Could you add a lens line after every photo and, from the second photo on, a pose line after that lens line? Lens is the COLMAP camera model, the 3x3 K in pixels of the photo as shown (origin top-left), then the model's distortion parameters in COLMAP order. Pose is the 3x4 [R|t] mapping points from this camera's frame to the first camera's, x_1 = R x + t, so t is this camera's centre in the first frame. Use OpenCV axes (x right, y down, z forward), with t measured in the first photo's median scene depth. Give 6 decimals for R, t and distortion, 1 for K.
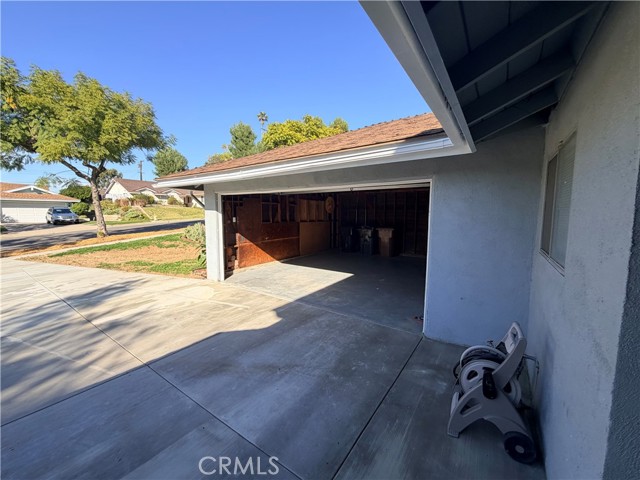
lens RADIAL K [[255.5, 0, 318.7], [0, 255.5, 238.9], [0, 0, 1]] dist [-0.000560, 0.000147]
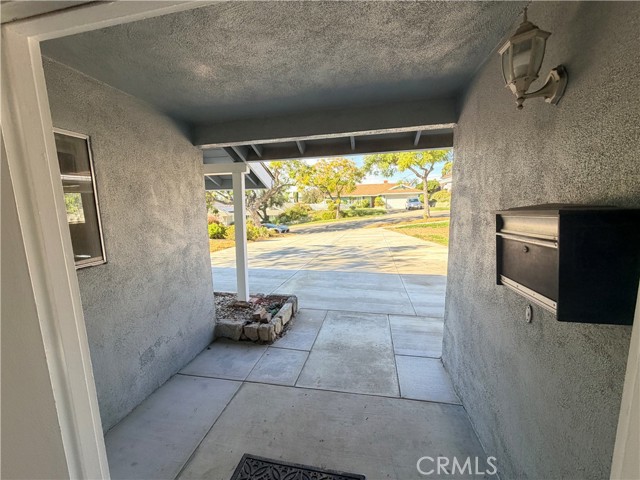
lens RADIAL K [[255.5, 0, 318.7], [0, 255.5, 238.9], [0, 0, 1]] dist [-0.000560, 0.000147]
pose [[0.396270, 0.111467, -0.911342, 0.221047], [-0.065040, 0.993517, 0.093237, 0.011726], [0.915827, 0.022327, 0.400951, -0.106980]]
